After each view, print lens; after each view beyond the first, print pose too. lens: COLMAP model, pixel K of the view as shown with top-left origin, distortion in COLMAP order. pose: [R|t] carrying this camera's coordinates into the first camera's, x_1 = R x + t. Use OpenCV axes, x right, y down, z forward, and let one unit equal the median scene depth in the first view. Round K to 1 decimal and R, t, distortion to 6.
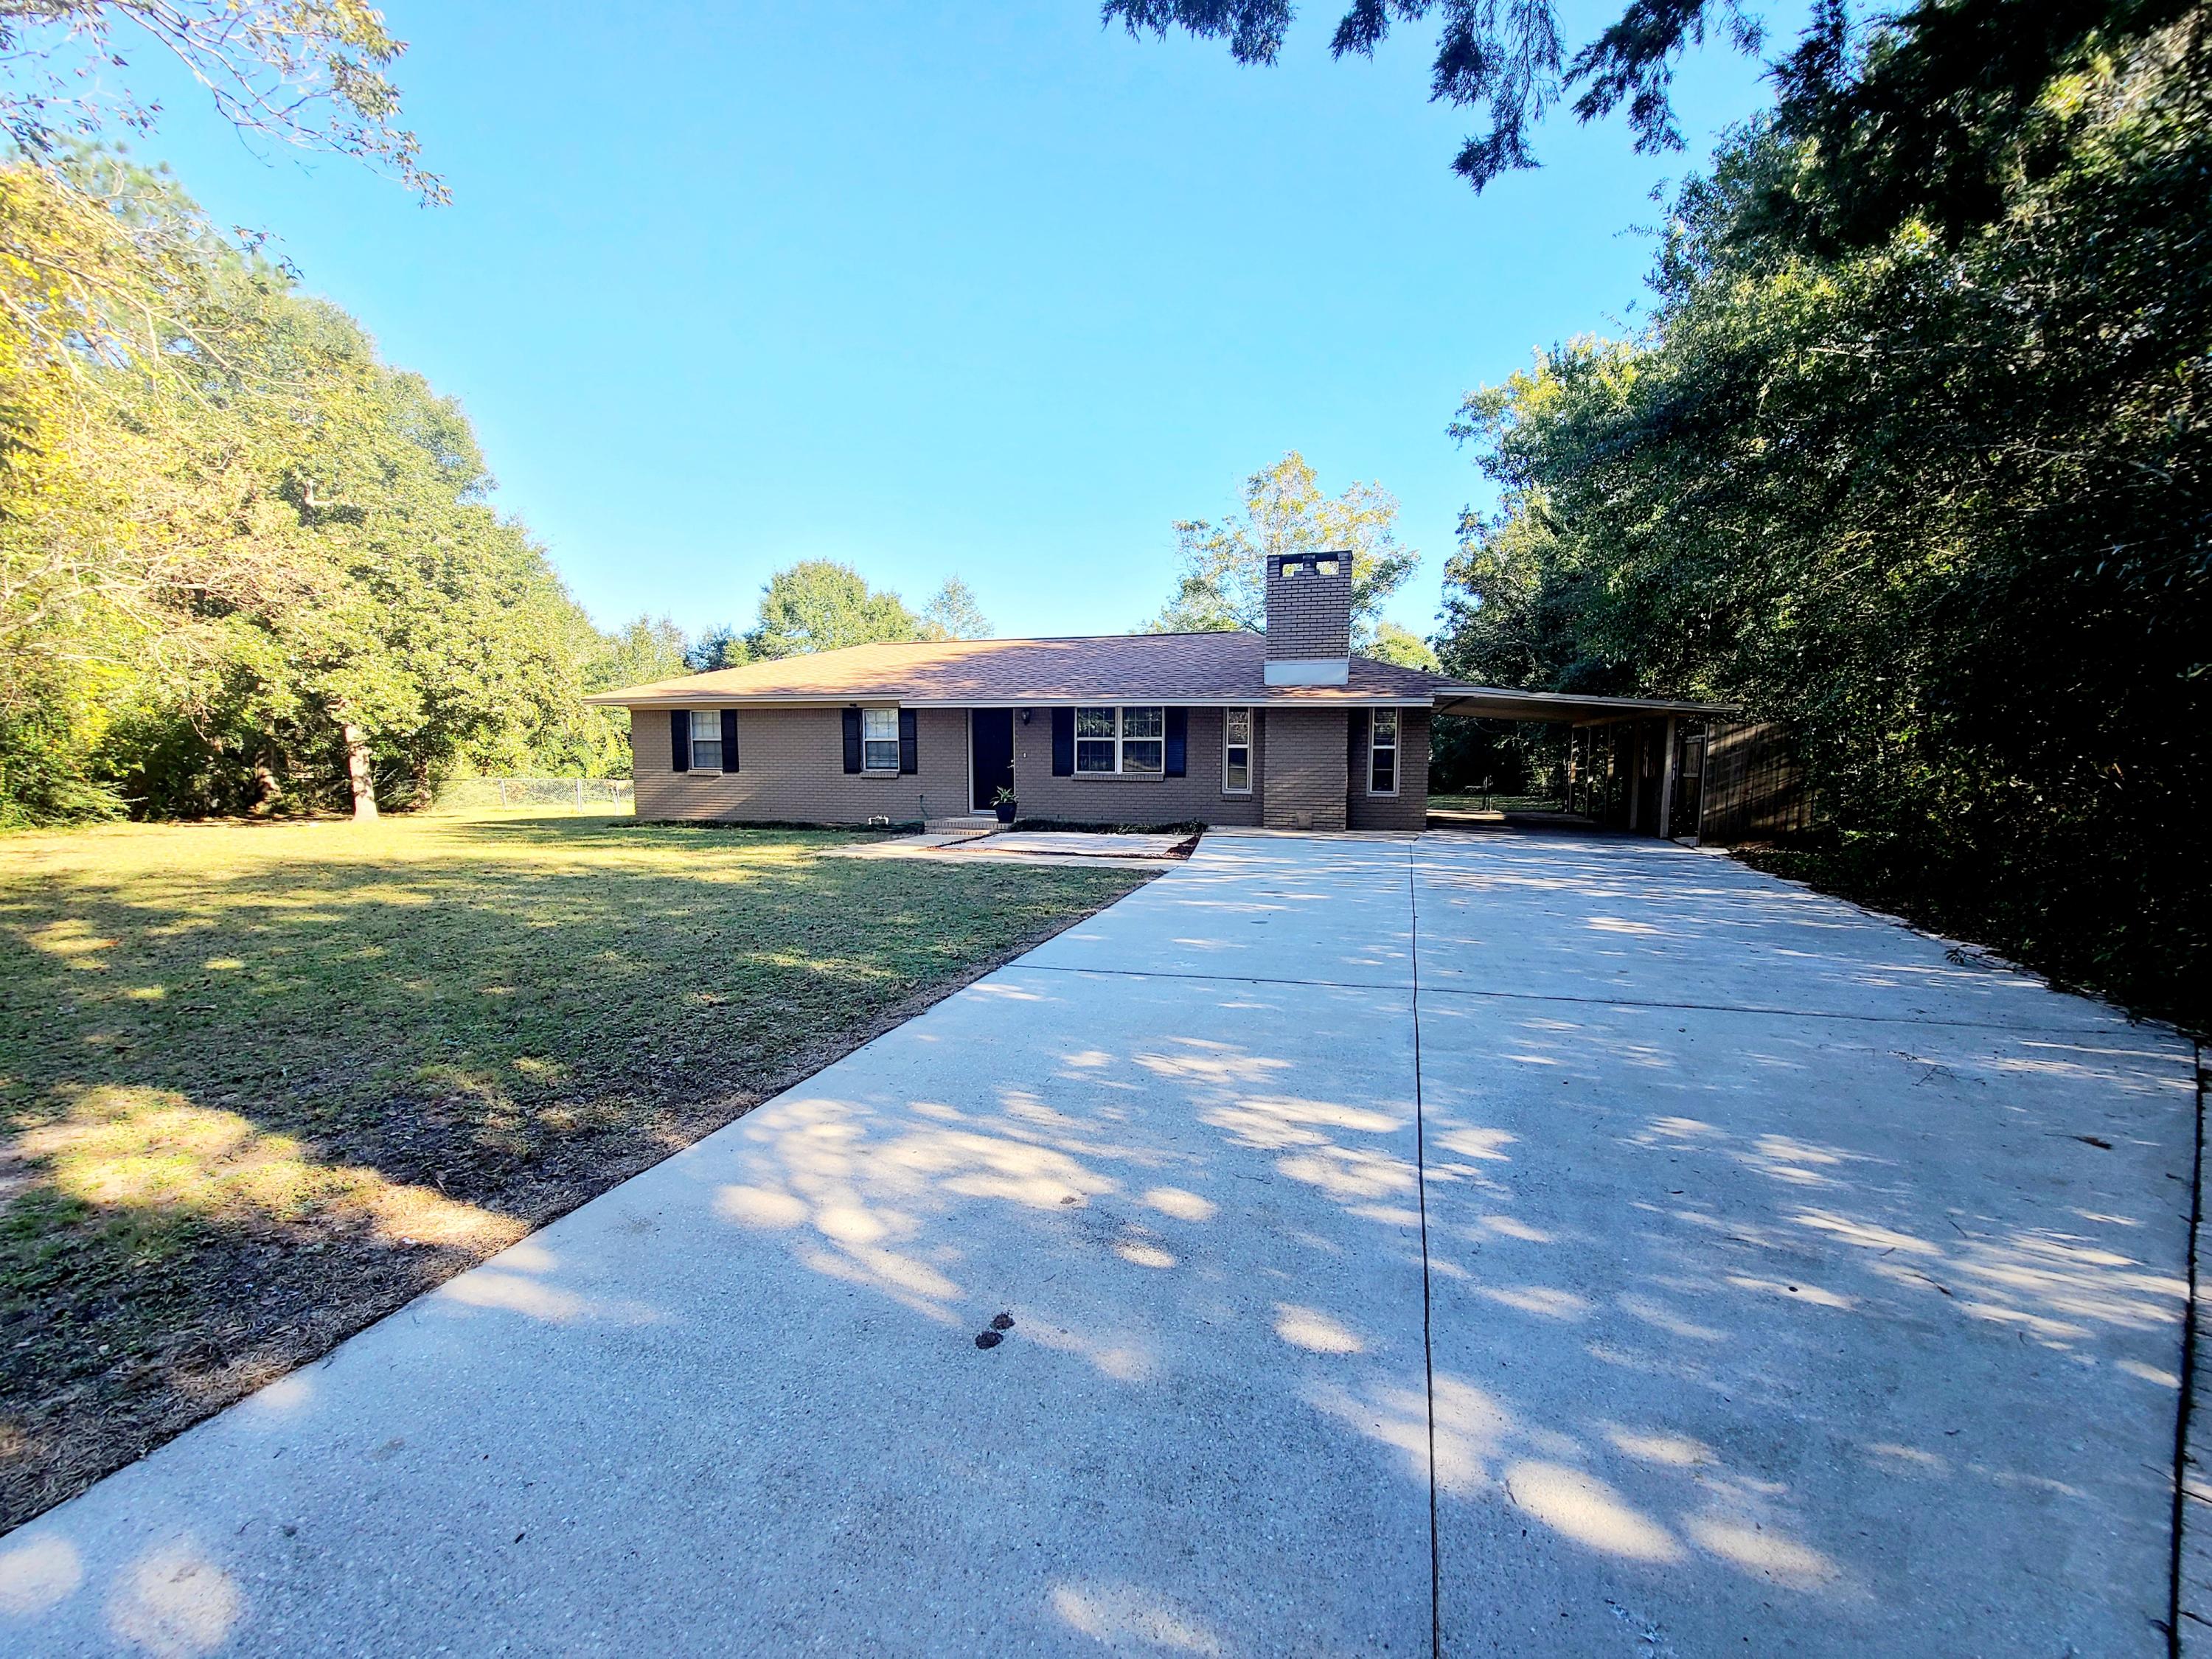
lens RADIAL K [[911.0, 0, 1102.5], [0, 911.0, 839.5], [0, 0, 1]] dist [0.001899, -0.000258]
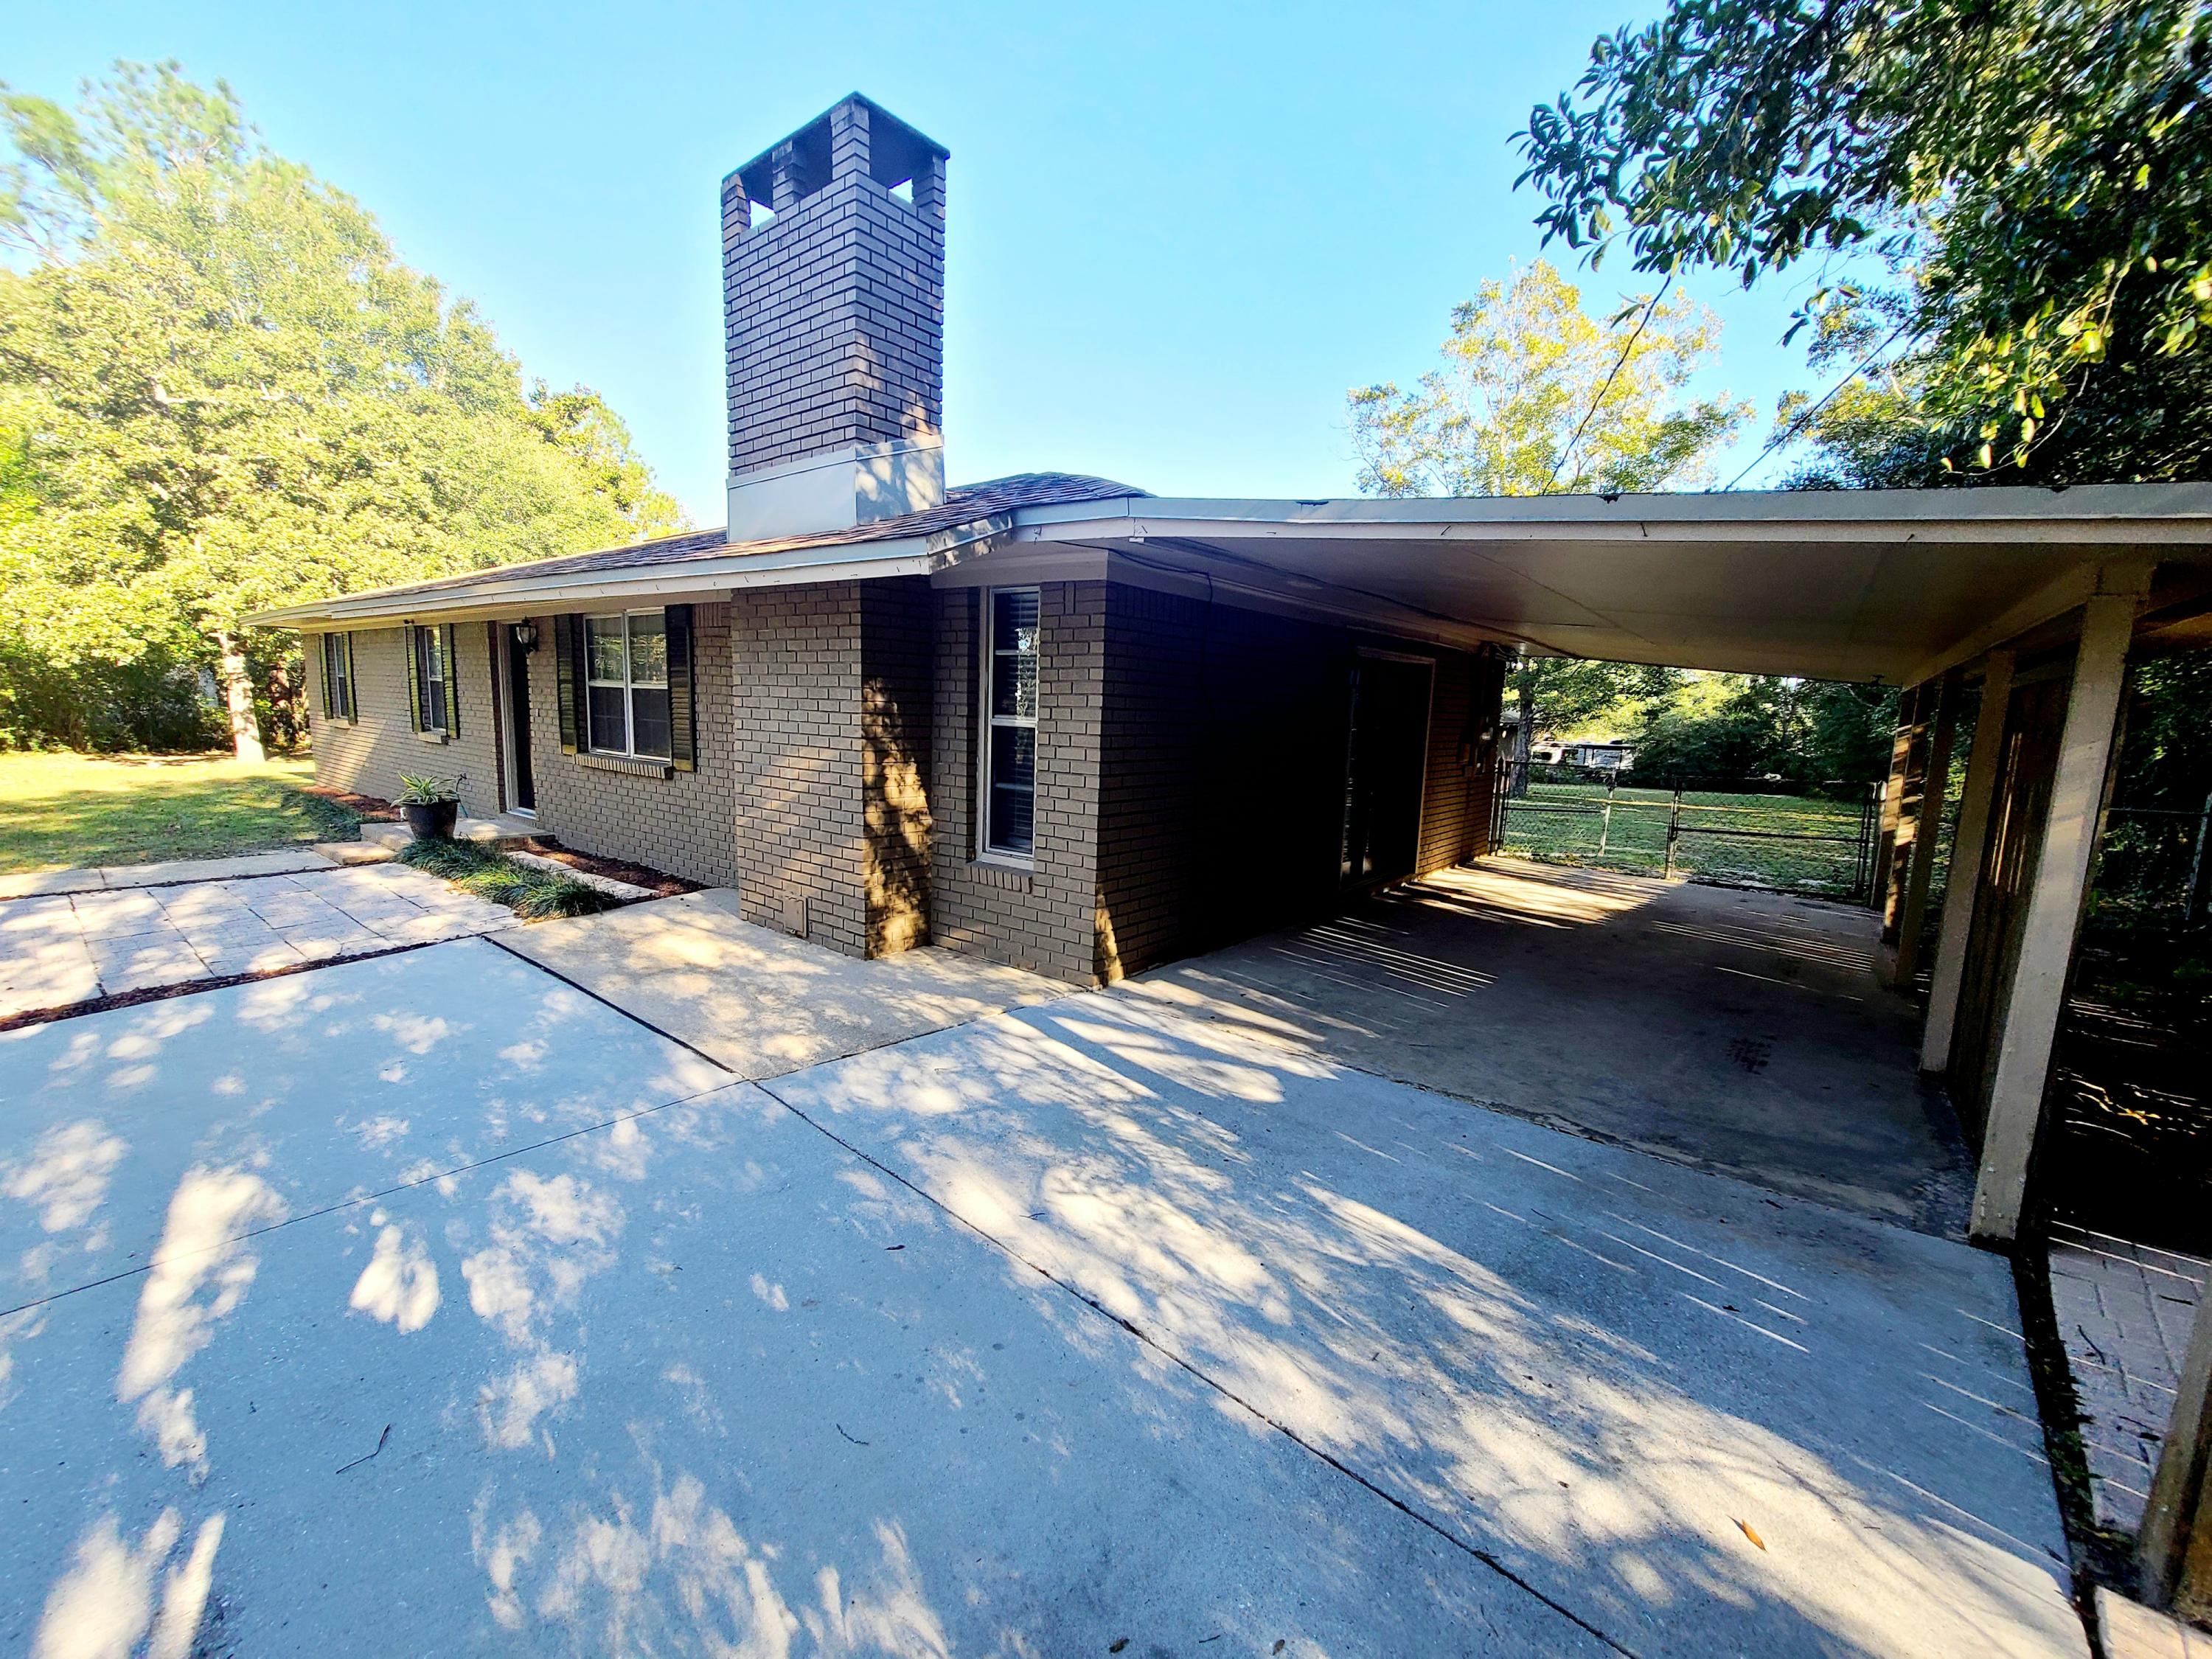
lens RADIAL K [[911.0, 0, 1102.5], [0, 911.0, 839.5], [0, 0, 1]] dist [0.001899, -0.000258]
pose [[0.929407, 0.084302, -0.359300, 0.318882], [-0.068408, 0.996042, 0.056747, -0.053601], [0.362662, -0.028162, 0.931495, 0.461244]]
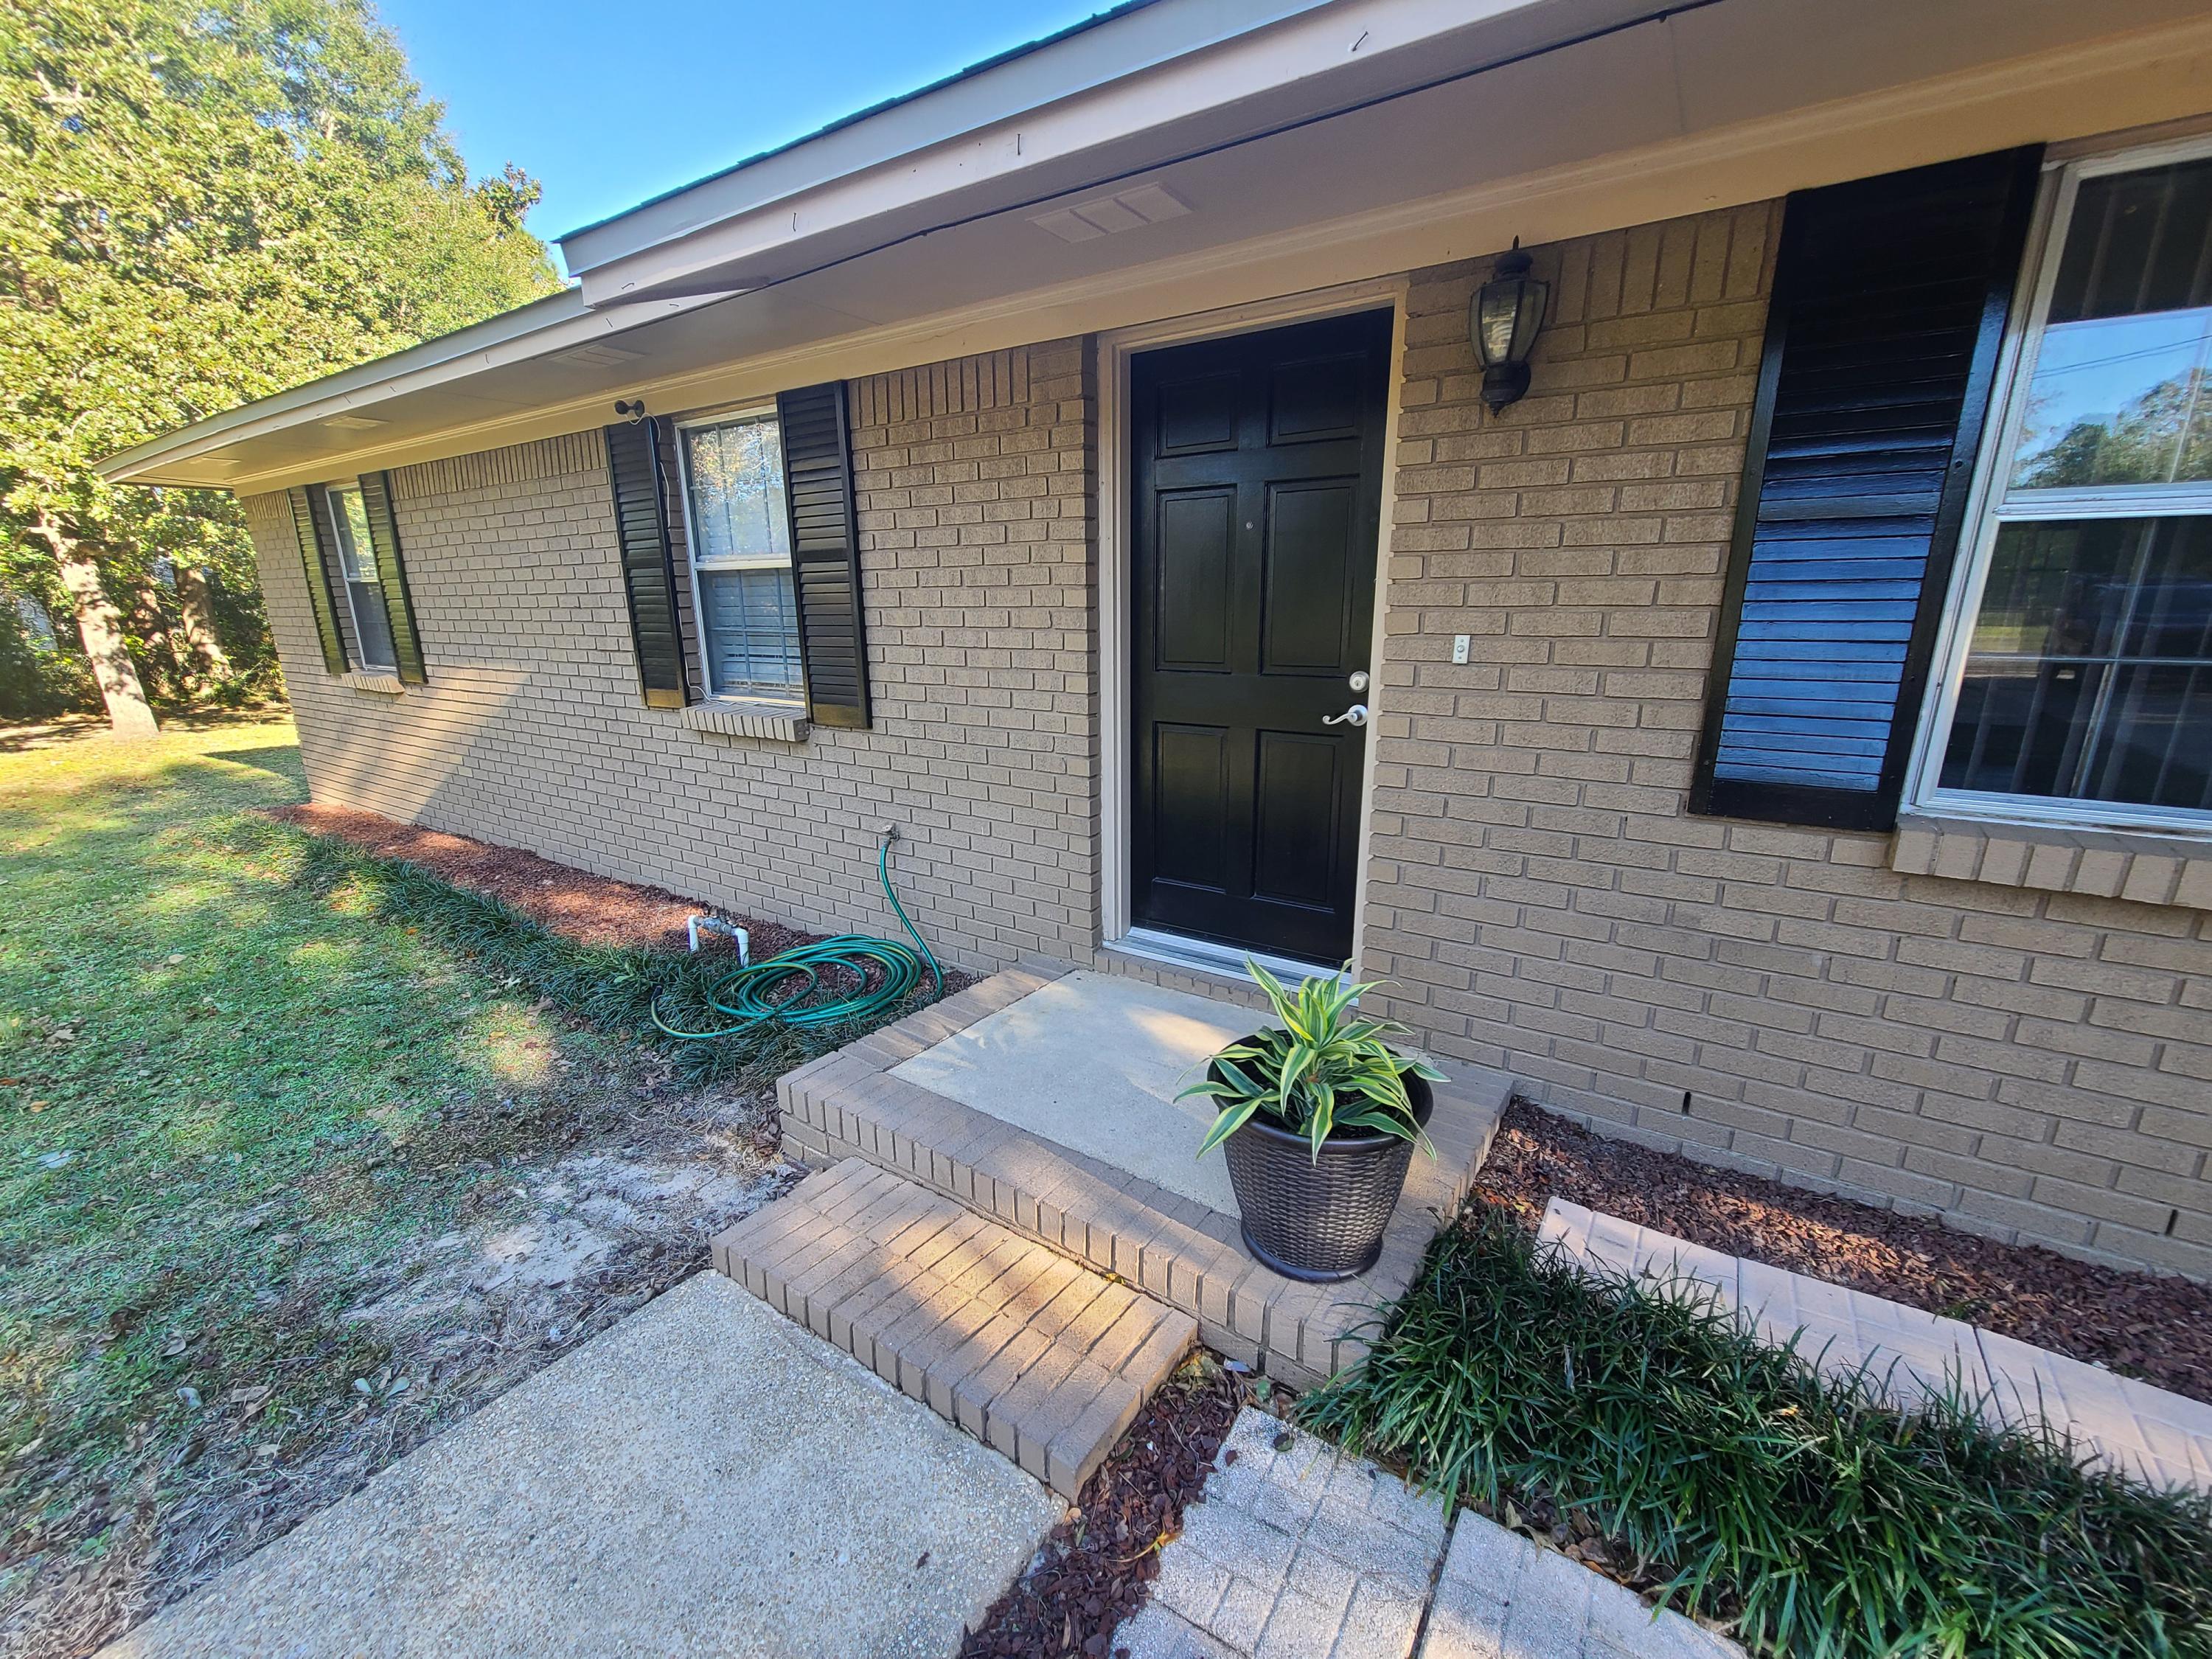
lens RADIAL K [[896.9, 0, 1115.3], [0, 896.9, 838.2], [0, 0, 1]] dist [-0.008663, 0.000134]
pose [[0.962813, 0.062454, -0.262850, -0.060796], [-0.016492, 0.984686, 0.173553, -0.064436], [0.269663, -0.162764, 0.949099, 0.627799]]
